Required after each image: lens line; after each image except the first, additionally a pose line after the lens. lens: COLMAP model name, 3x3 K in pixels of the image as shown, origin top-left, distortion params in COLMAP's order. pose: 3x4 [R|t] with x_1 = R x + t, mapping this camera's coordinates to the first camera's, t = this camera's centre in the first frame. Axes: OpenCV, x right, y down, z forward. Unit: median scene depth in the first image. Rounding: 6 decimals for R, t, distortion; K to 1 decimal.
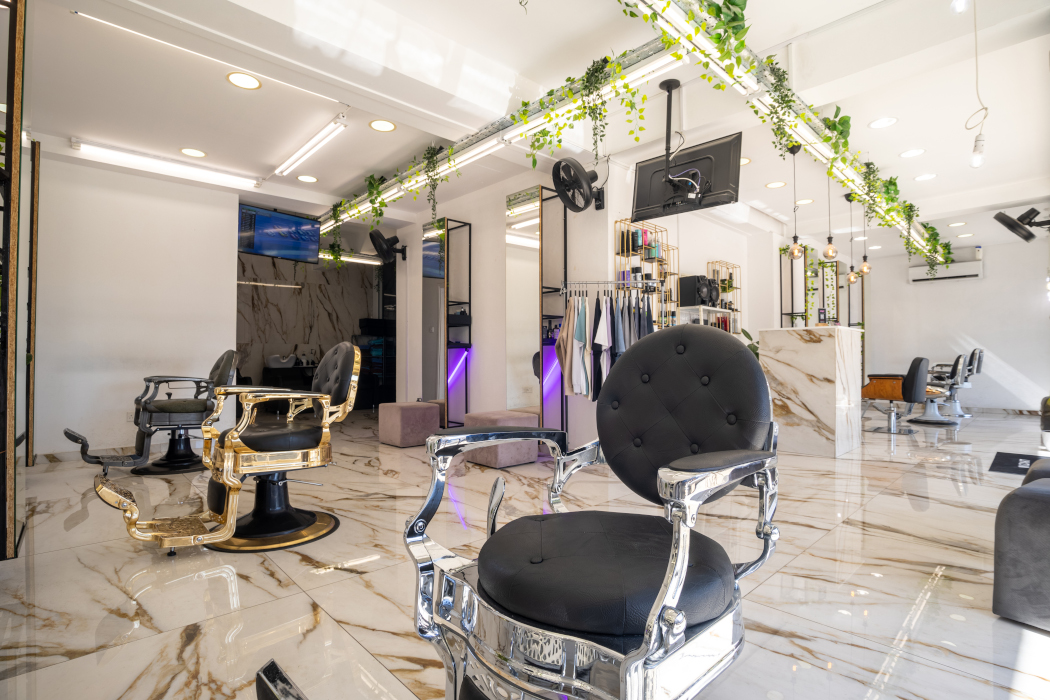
lens RADIAL K [[521.7, 0, 525.0], [0, 521.7, 350.0], [0, 0, 1]] dist [0.000529, 0.000747]
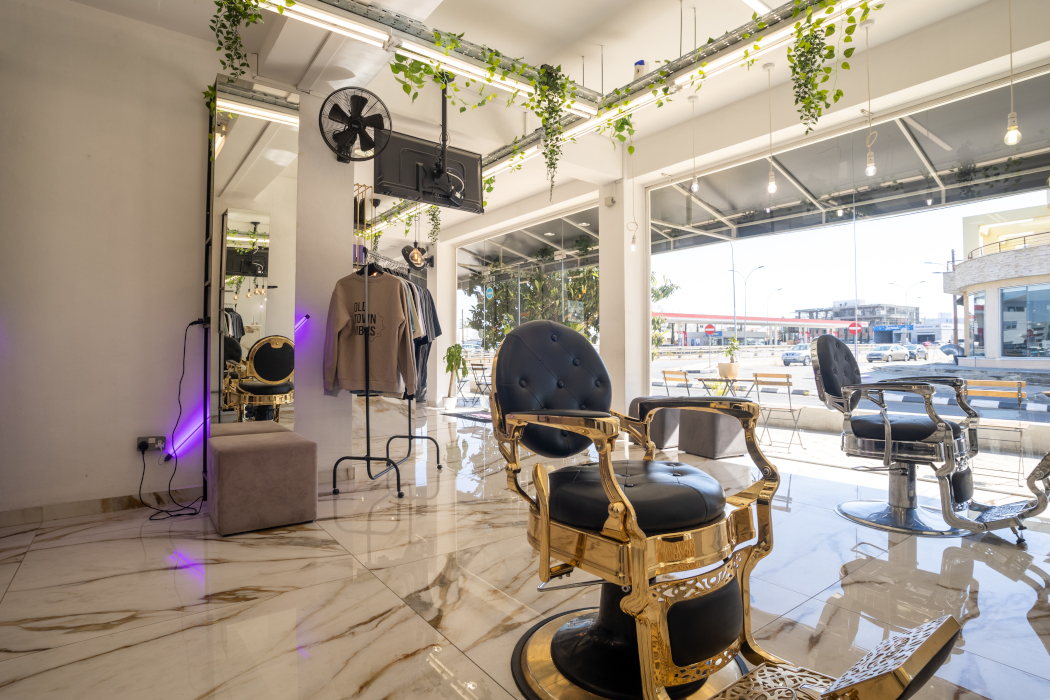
lens RADIAL K [[530.7, 0, 524.2], [0, 530.7, 345.6], [0, 0, 1]] dist [0.000441, 0.000604]
pose [[0.095482, 0.013835, 0.995335, -0.925872], [-0.014127, 0.999822, -0.012542, 0.027864], [-0.995331, -0.012864, 0.095661, 0.951358]]
